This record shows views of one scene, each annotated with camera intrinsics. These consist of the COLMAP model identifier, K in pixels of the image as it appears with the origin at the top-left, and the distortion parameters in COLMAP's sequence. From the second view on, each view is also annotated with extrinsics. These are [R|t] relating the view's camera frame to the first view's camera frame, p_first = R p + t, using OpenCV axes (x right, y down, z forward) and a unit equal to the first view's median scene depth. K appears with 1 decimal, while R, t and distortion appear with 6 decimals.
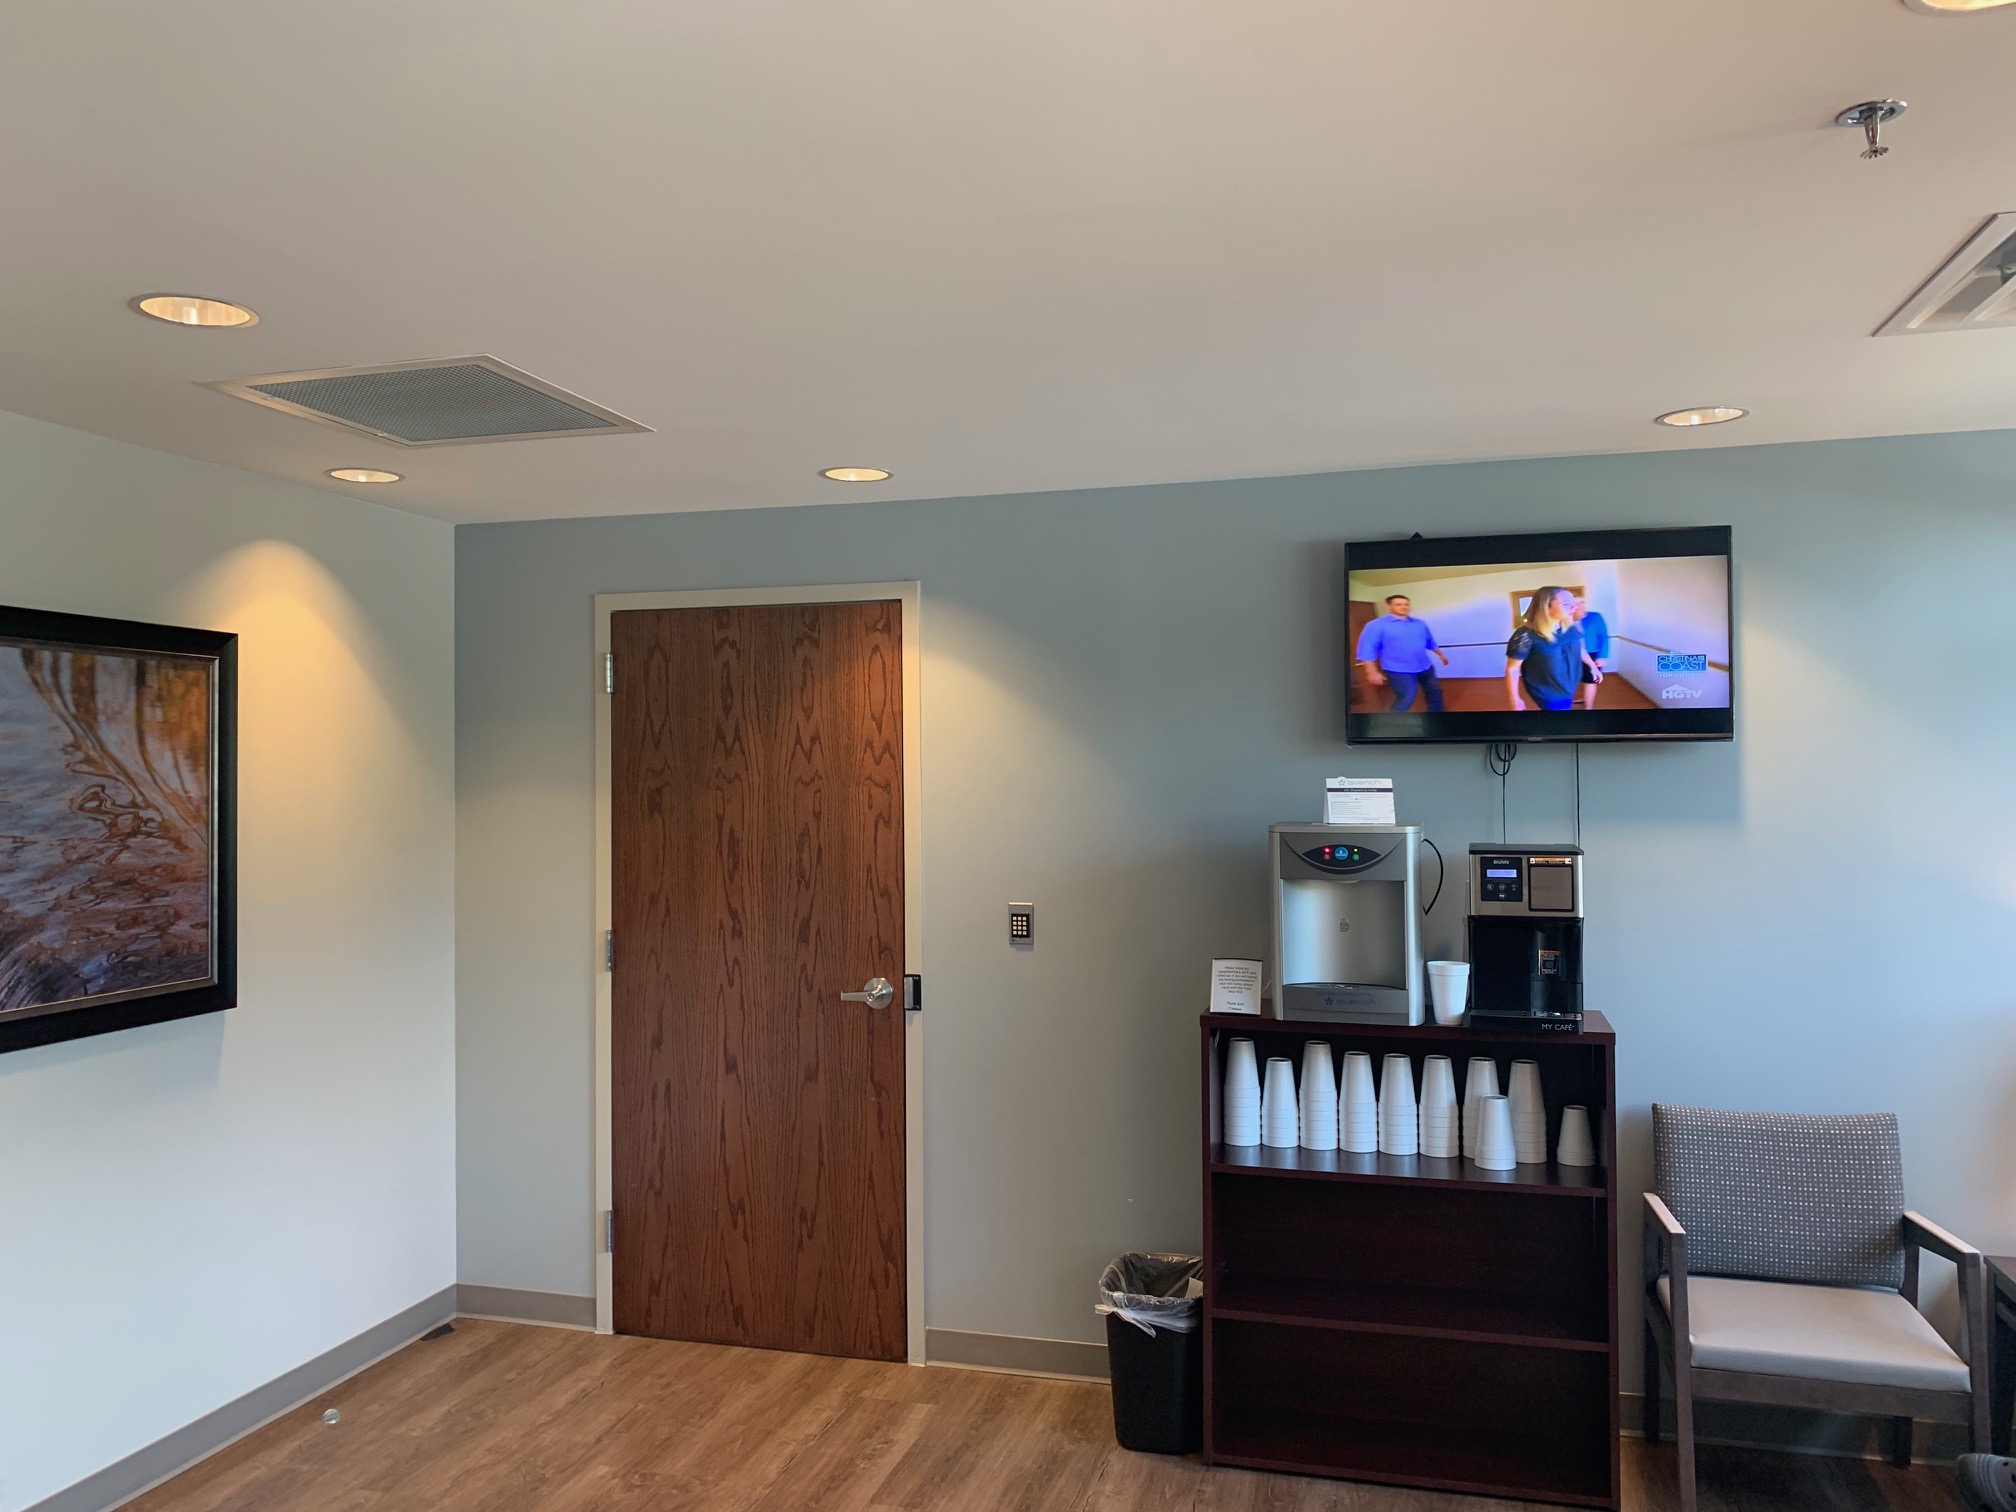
lens RADIAL K [[1541.8, 0, 1012.1], [0, 1541.8, 751.9], [0, 0, 1]] dist [0.051460, -0.071518]
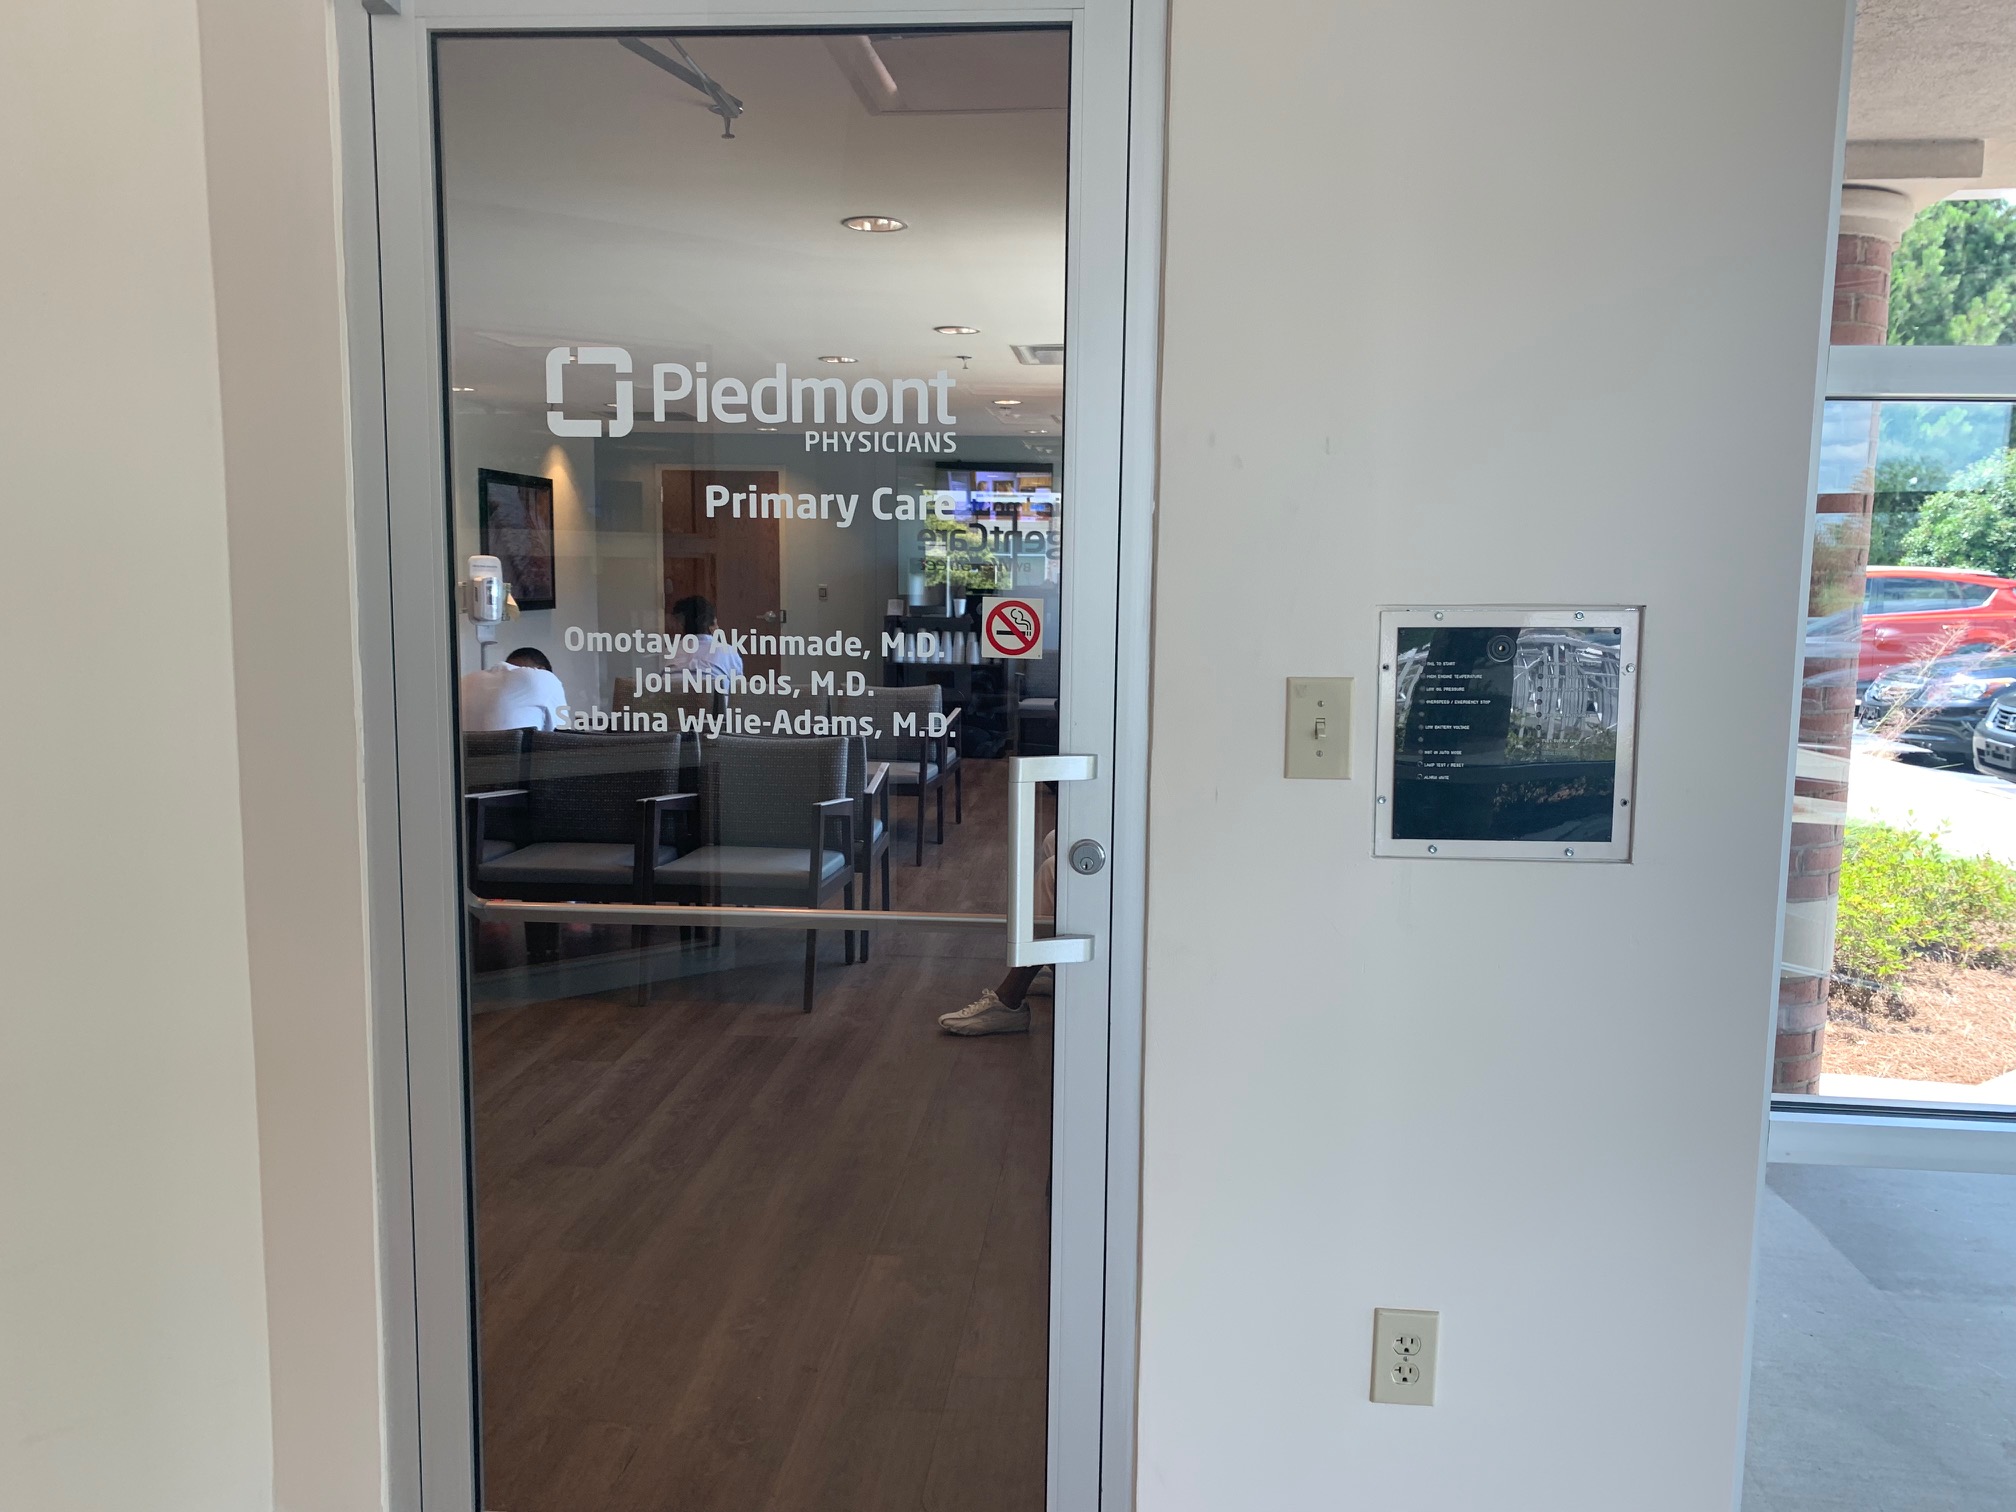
lens RADIAL K [[1541.8, 0, 1012.1], [0, 1541.8, 751.9], [0, 0, 1]] dist [0.051460, -0.071518]
pose [[0.985987, 0.005751, 0.166723, -0.139457], [-0.026813, 0.991876, 0.124354, 0.046477], [-0.164653, -0.127082, 0.978131, -2.104190]]
